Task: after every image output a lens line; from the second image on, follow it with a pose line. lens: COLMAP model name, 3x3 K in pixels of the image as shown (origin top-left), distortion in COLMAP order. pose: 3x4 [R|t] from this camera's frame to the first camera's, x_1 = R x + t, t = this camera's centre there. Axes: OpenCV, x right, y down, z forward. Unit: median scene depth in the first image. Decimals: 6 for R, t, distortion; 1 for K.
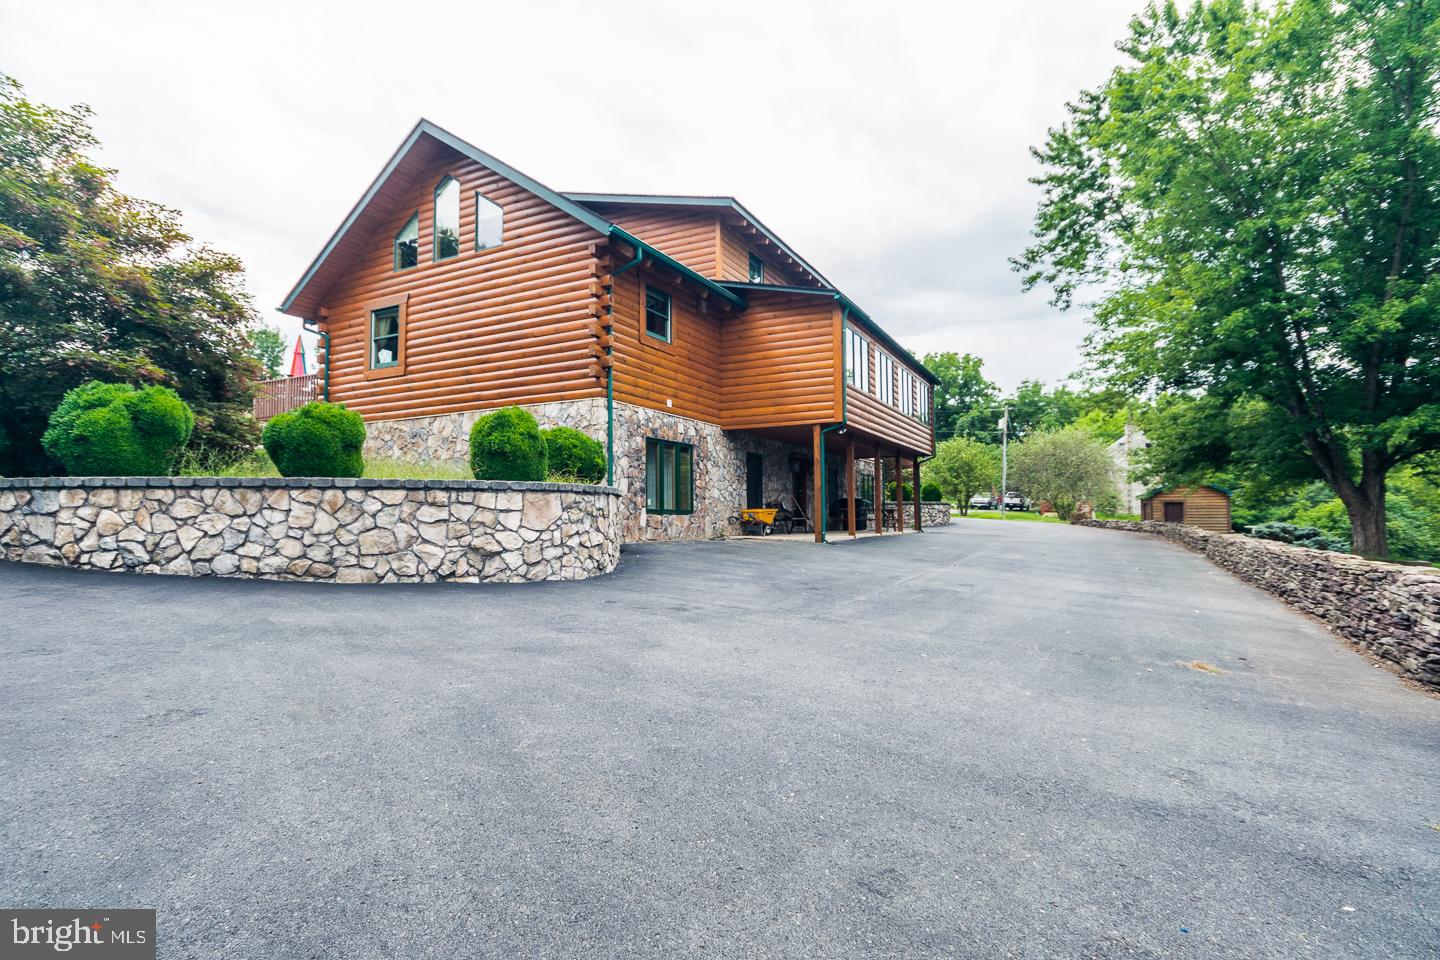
lens RADIAL K [[737.8, 0, 717.0], [0, 737.8, 479.0], [0, 0, 1]] dist [-0.004802, -0.000736]
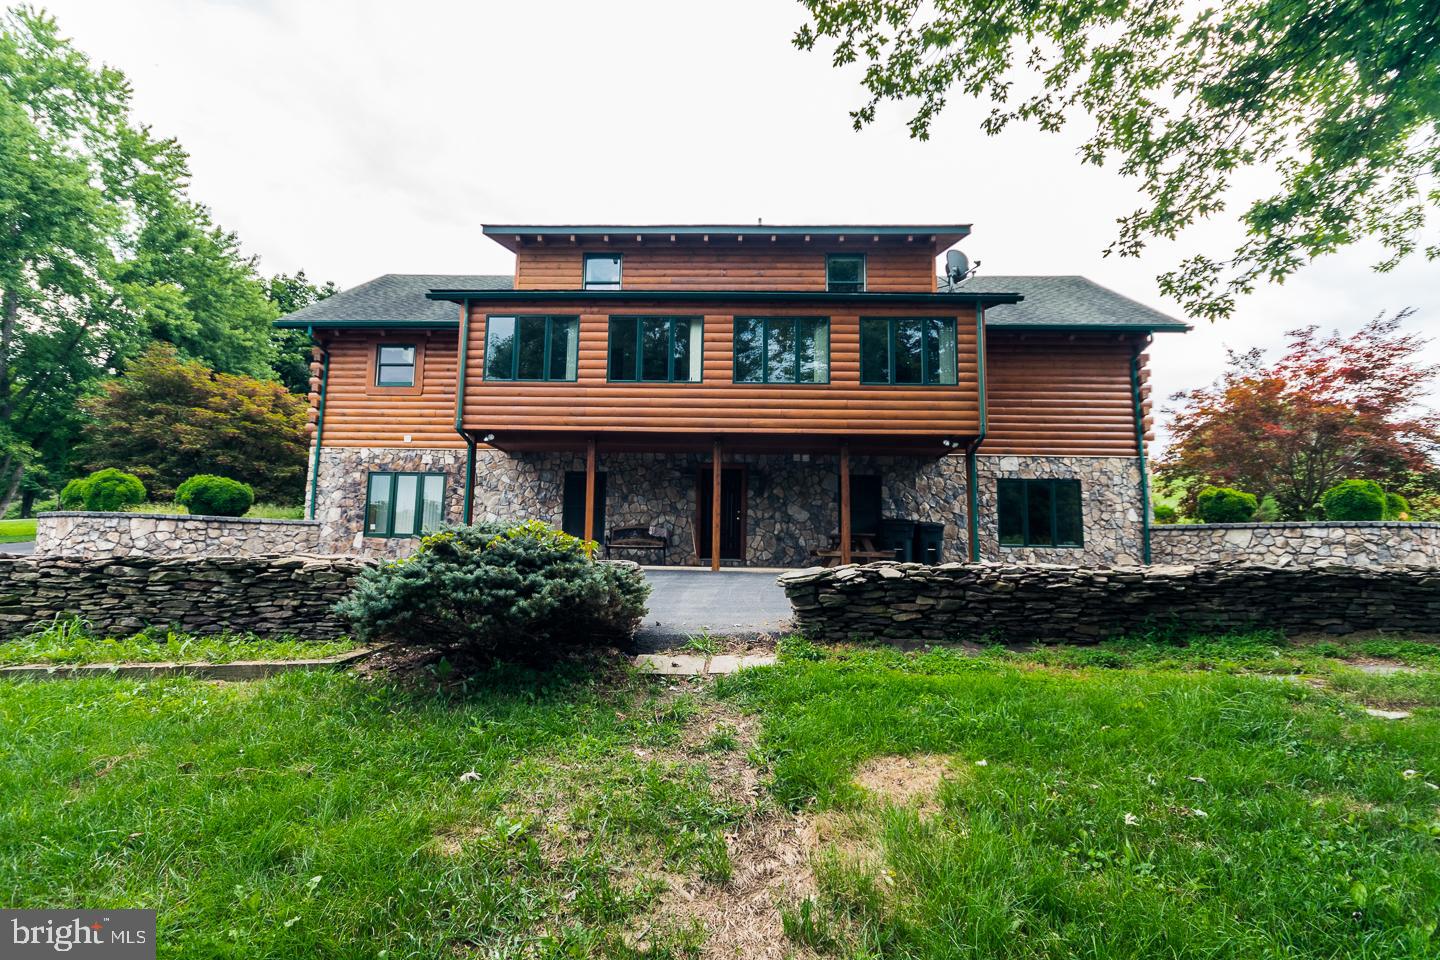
lens RADIAL K [[737.8, 0, 720.2], [0, 737.8, 478.4], [0, 0, 1]] dist [-0.004802, -0.000736]
pose [[0.414228, -0.103352, -0.904286, 1.218746], [0.028763, 0.994522, -0.100489, 0.089404], [0.909719, 0.015616, 0.414931, 1.035818]]
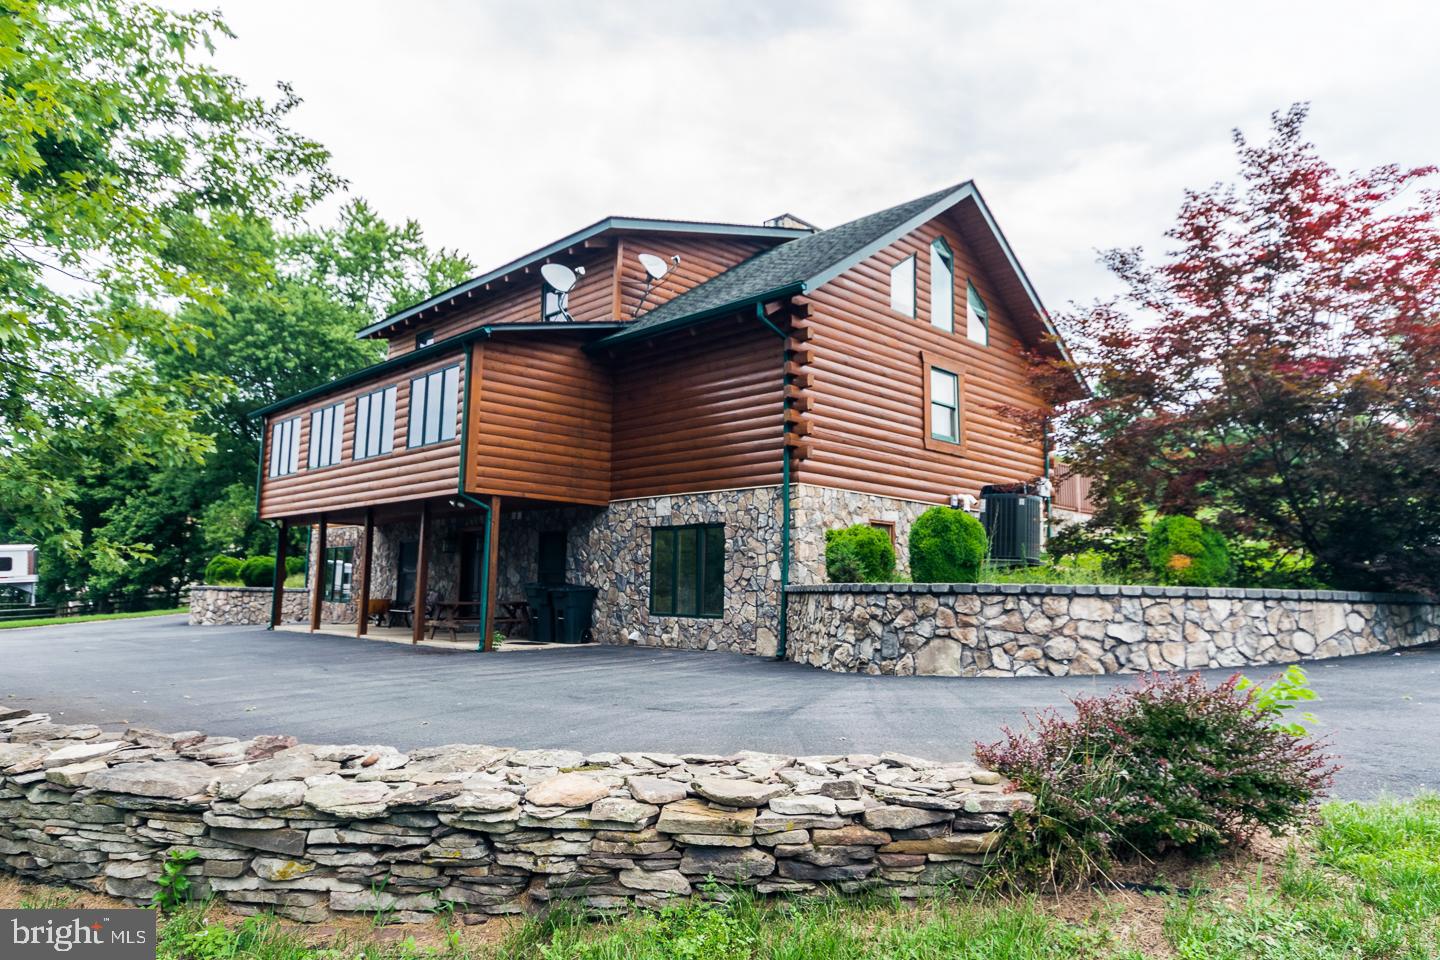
lens RADIAL K [[922.8, 0, 720.4], [0, 922.8, 479.8], [0, 0, 1]] dist [0.002448, 0.000208]
pose [[-0.310583, -0.129256, -0.941717, 1.402343], [0.025913, 0.989192, -0.144319, 0.093709], [0.950193, -0.069226, -0.303877, 2.380919]]
